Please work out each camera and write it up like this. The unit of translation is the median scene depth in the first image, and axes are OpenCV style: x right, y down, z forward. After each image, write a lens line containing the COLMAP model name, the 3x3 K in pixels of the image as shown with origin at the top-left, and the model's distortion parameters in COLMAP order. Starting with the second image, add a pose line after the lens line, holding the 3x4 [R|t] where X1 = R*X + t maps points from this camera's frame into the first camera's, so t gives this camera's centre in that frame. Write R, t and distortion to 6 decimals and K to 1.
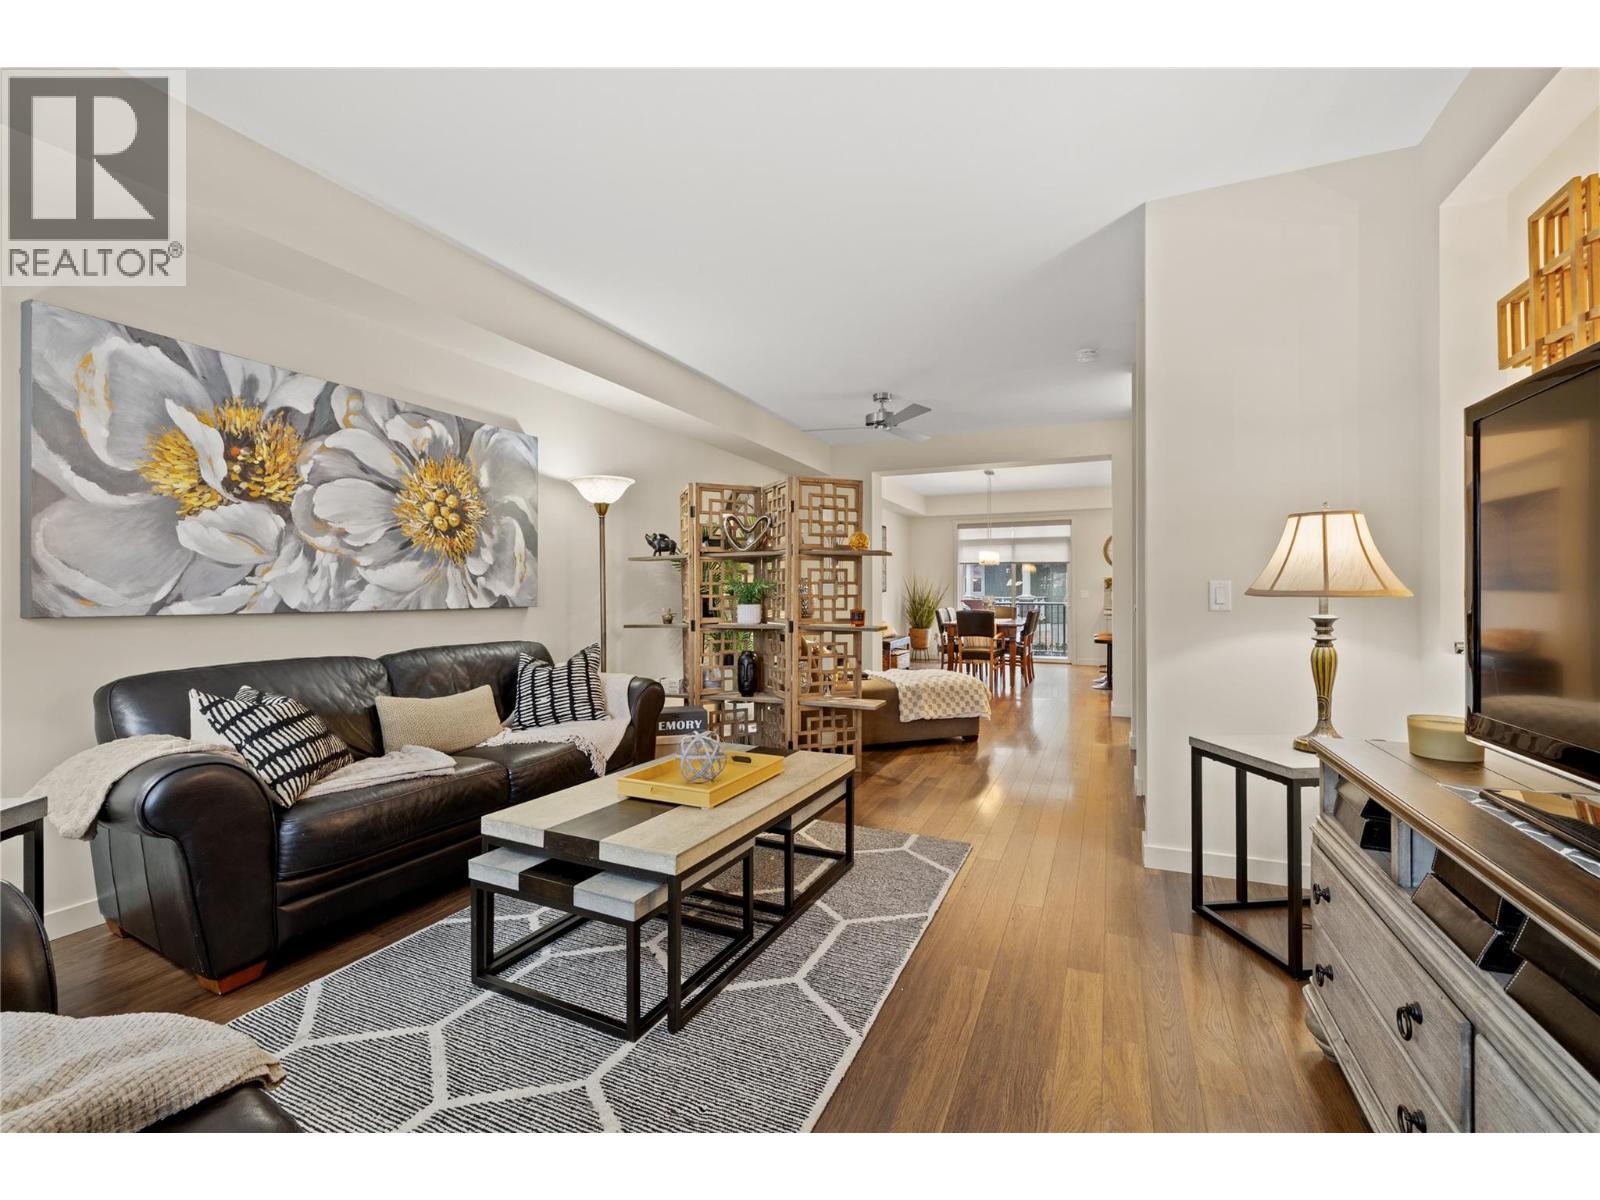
lens RADIAL K [[665.3, 0, 799.0], [0, 665.3, 589.6], [0, 0, 1]] dist [-0.000912, -0.000127]
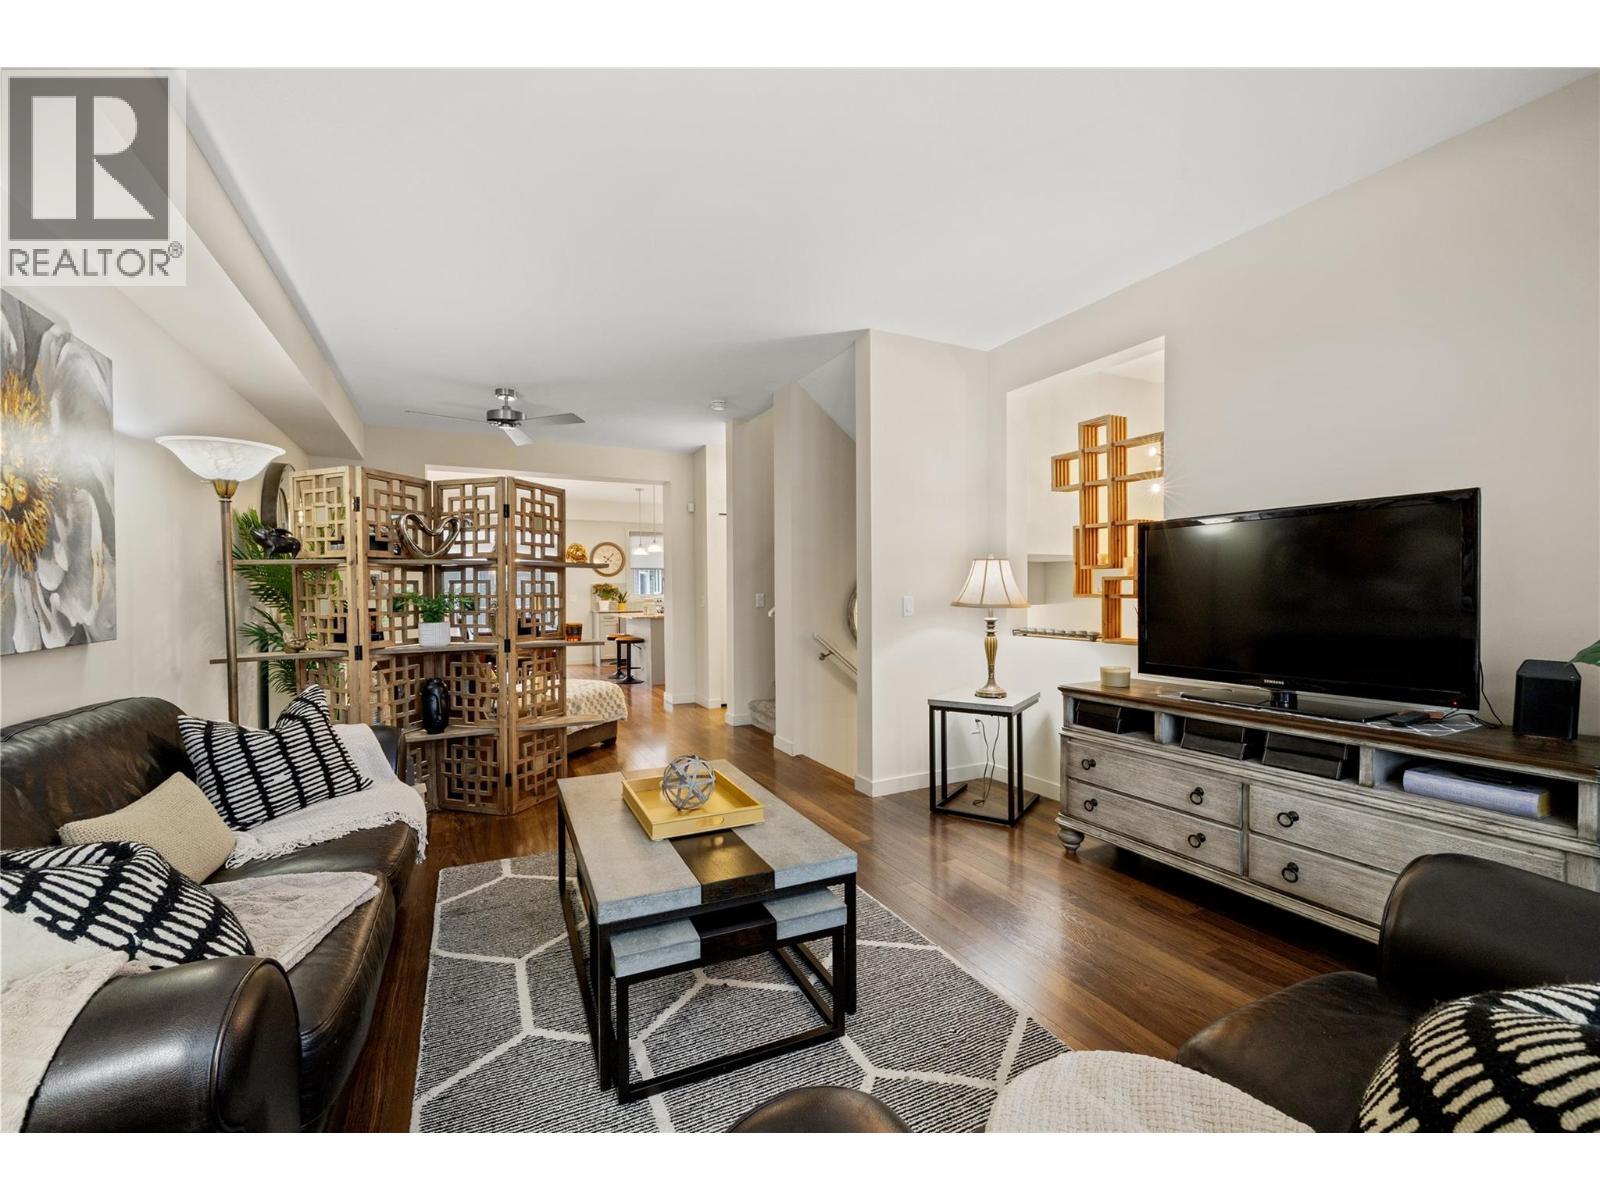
lens RADIAL K [[665.3, 0, 763.2], [0, 665.3, 597.8], [0, 0, 1]] dist [-0.000912, -0.000127]
pose [[0.659241, -0.010814, 0.751854, -0.454034], [0.002553, 0.999923, 0.012143, -0.018471], [-0.751928, -0.006086, 0.659218, 0.153617]]
